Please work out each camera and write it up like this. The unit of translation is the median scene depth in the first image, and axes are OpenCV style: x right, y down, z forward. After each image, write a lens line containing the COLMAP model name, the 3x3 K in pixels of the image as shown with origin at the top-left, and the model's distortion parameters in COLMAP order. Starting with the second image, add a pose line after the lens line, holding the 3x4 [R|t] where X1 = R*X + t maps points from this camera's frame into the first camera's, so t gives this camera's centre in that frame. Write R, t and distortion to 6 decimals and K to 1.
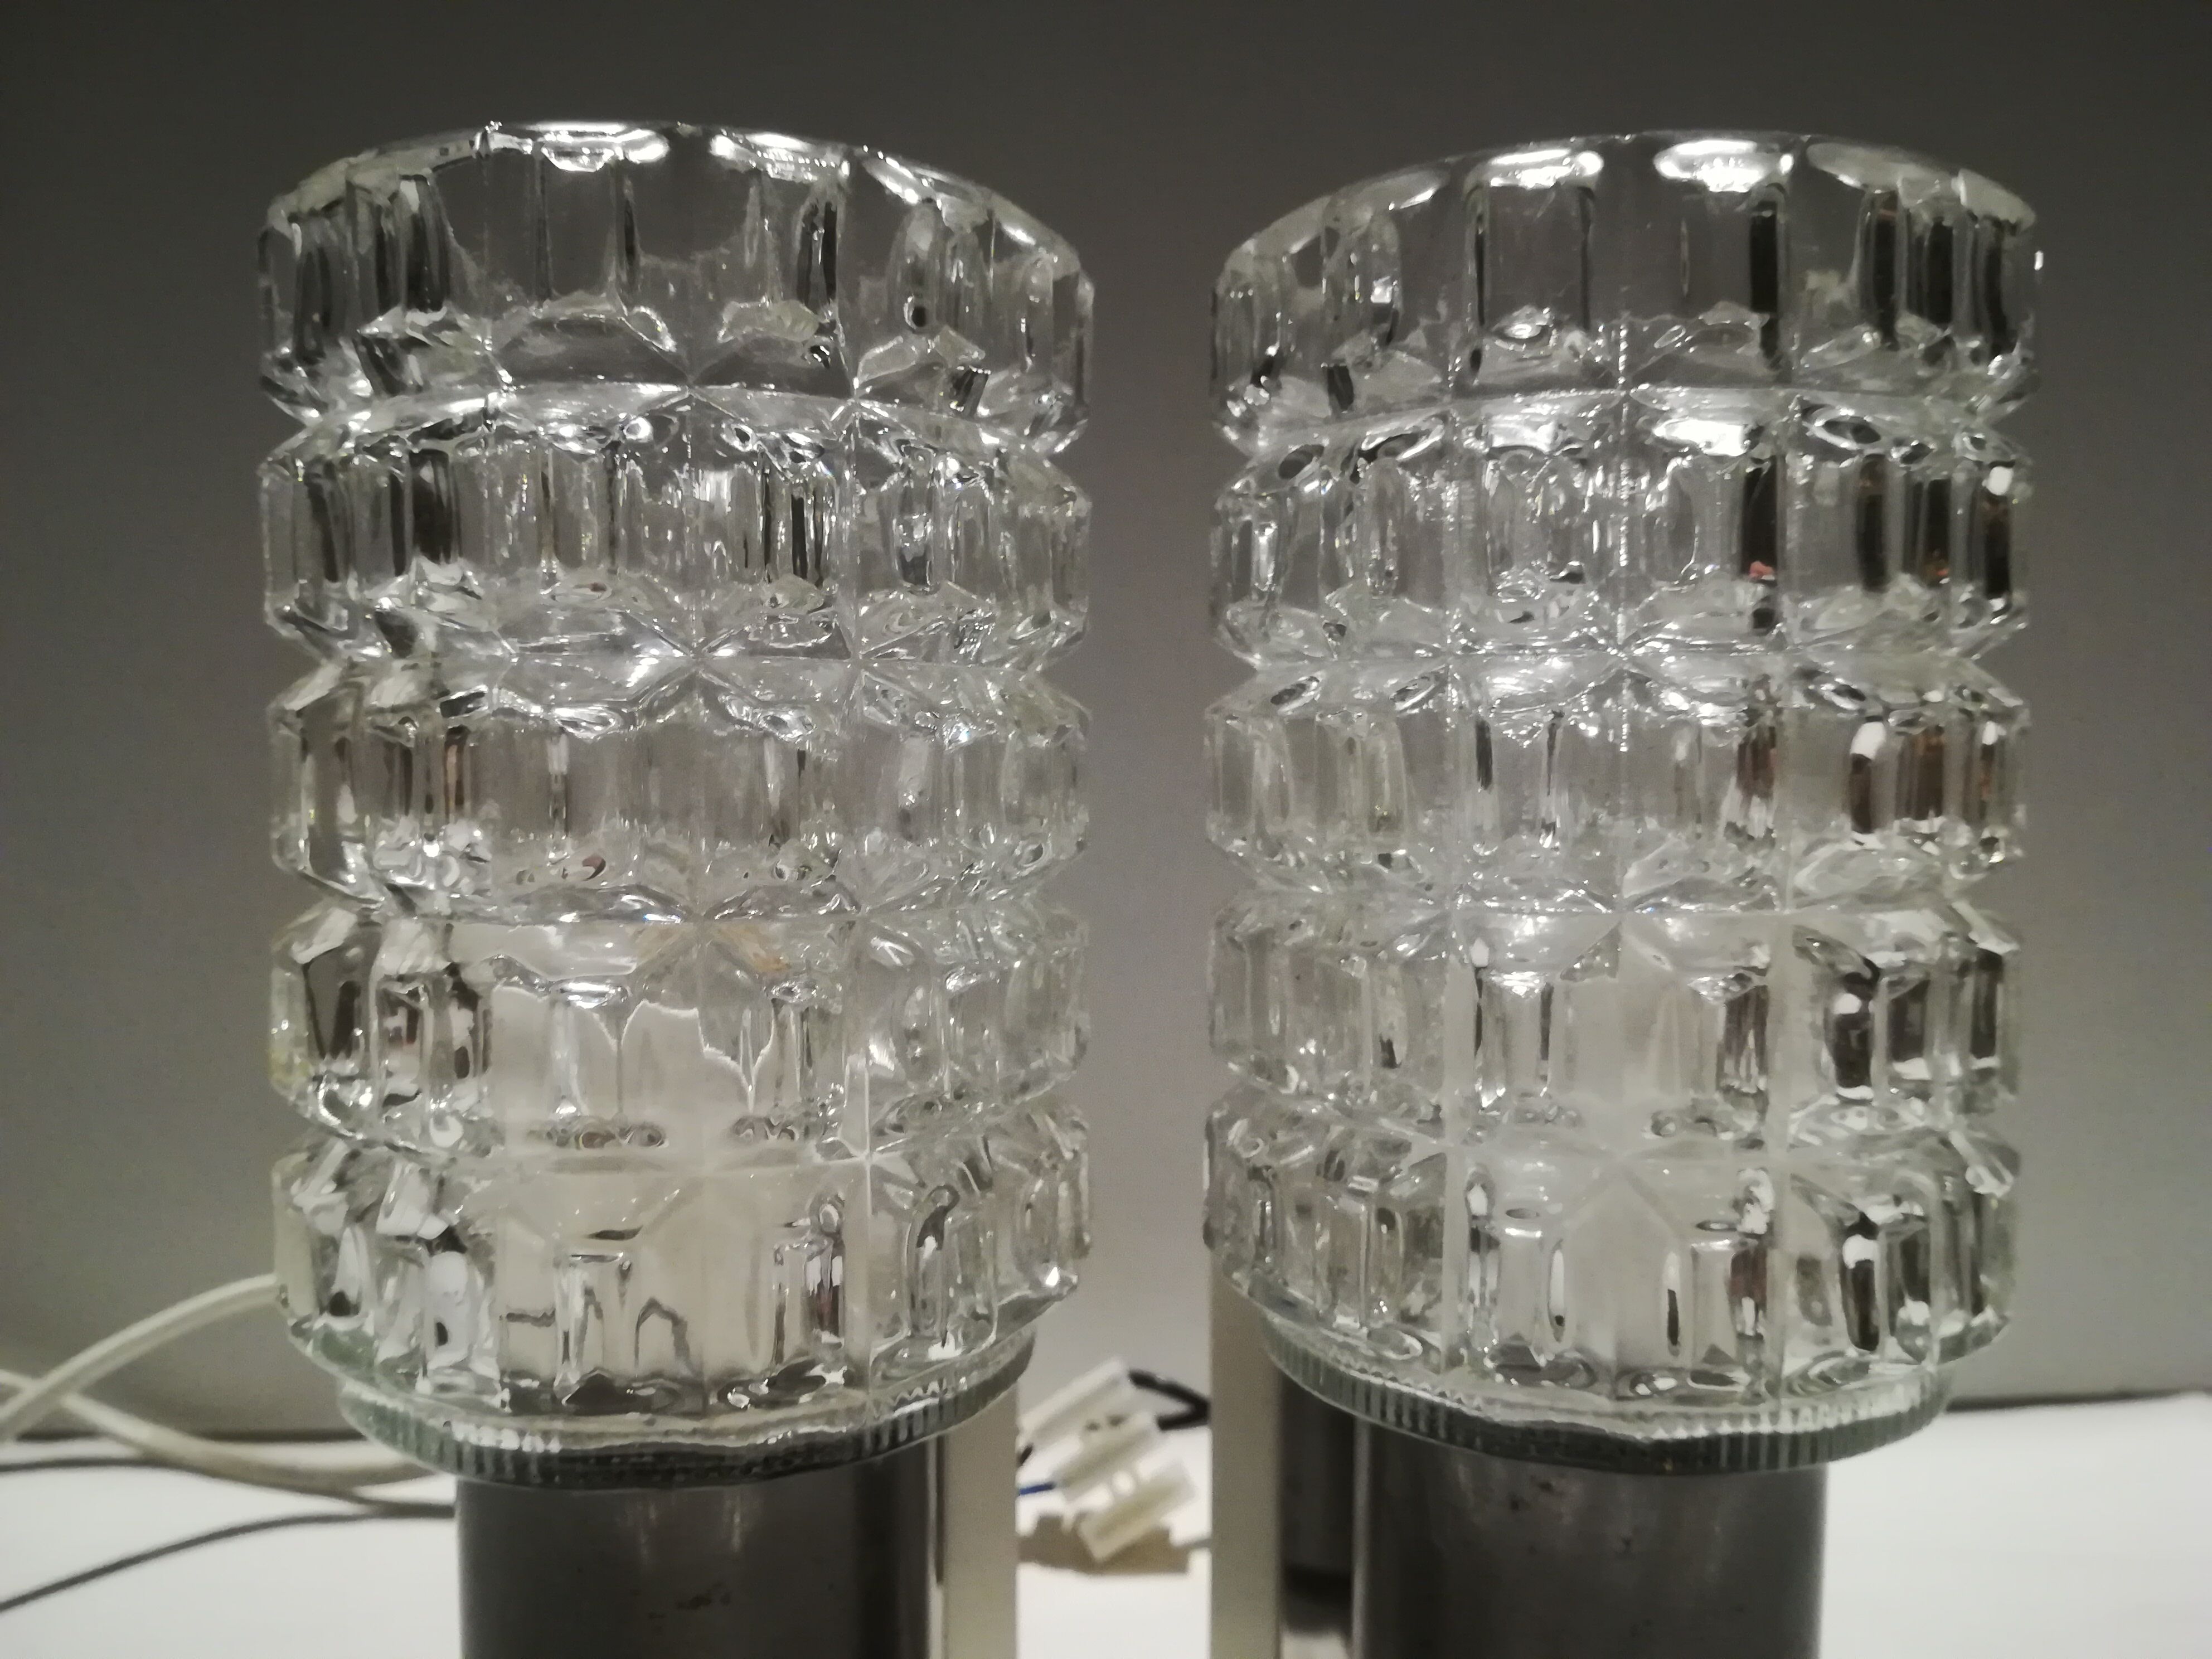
lens RADIAL K [[1731.1, 0, 1113.6], [0, 1731.1, 780.2], [0, 0, 1]] dist [0.045836, -0.088771]
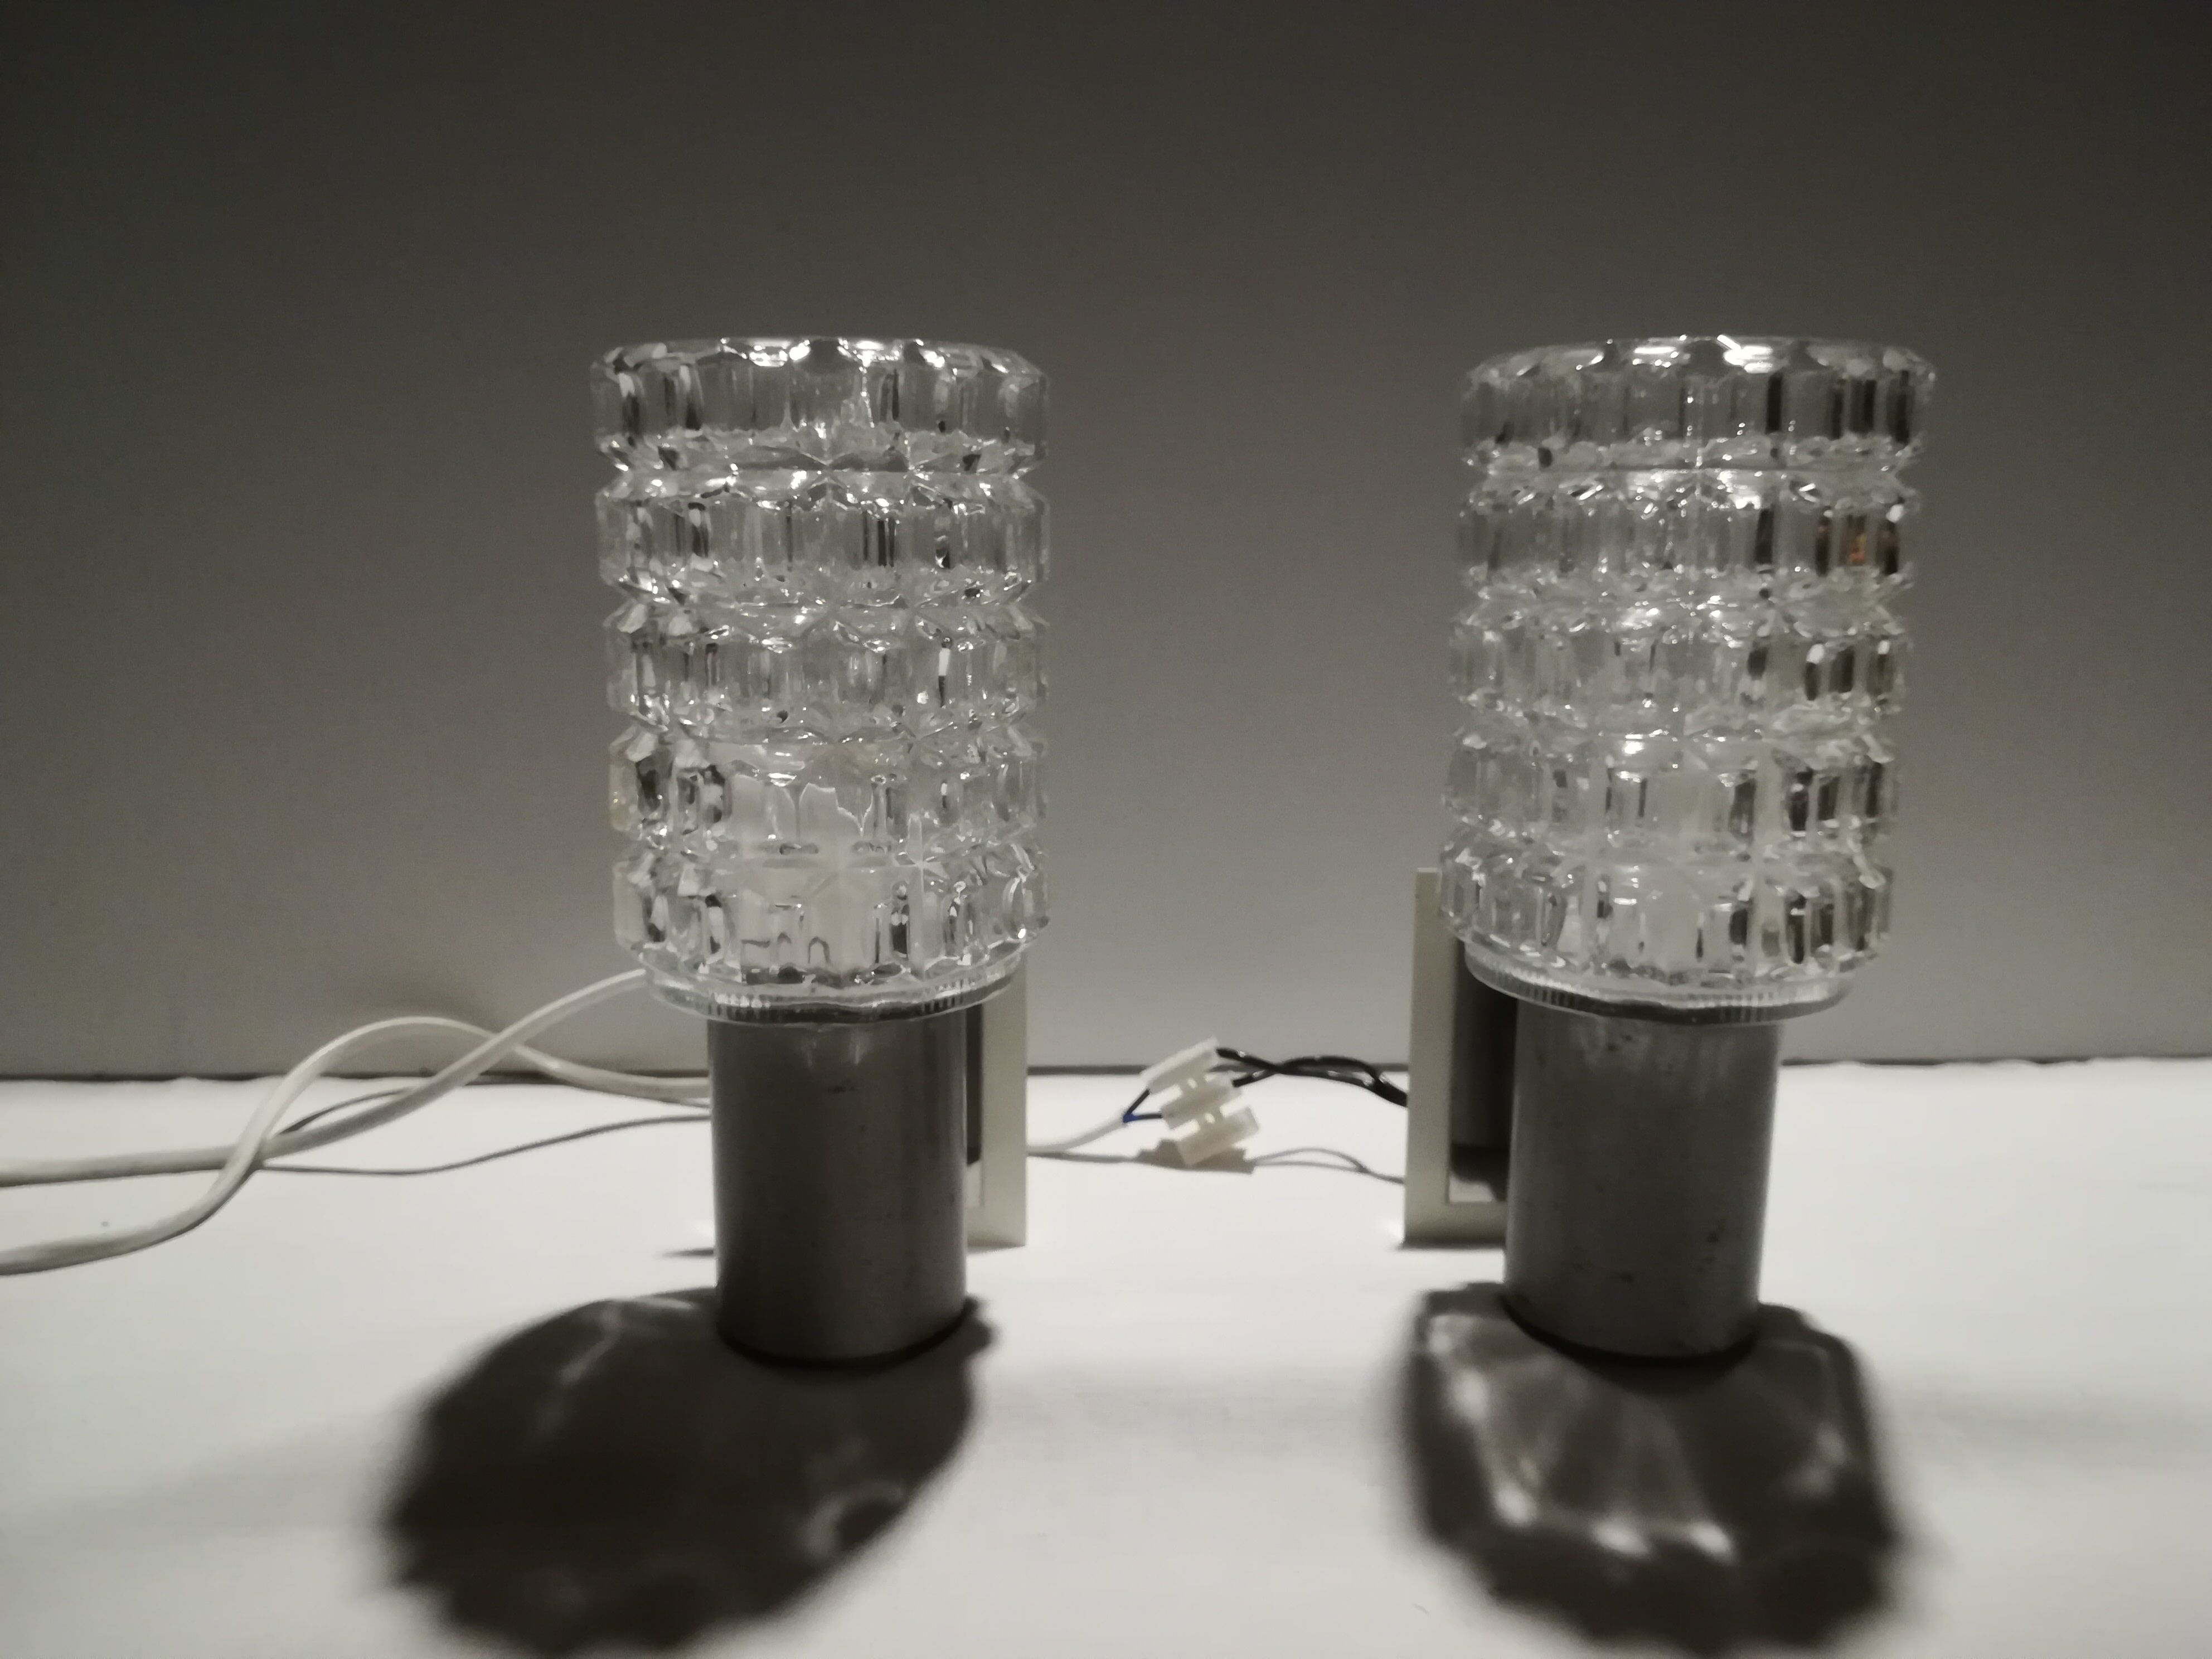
lens RADIAL K [[1731.1, 0, 1113.6], [0, 1731.1, 780.2], [0, 0, 1]] dist [0.045836, -0.088771]
pose [[0.998548, 0.011580, -0.052603, 0.179737], [-0.005091, 0.992534, 0.121862, -0.117342], [0.053622, -0.121417, 0.991152, -0.927307]]
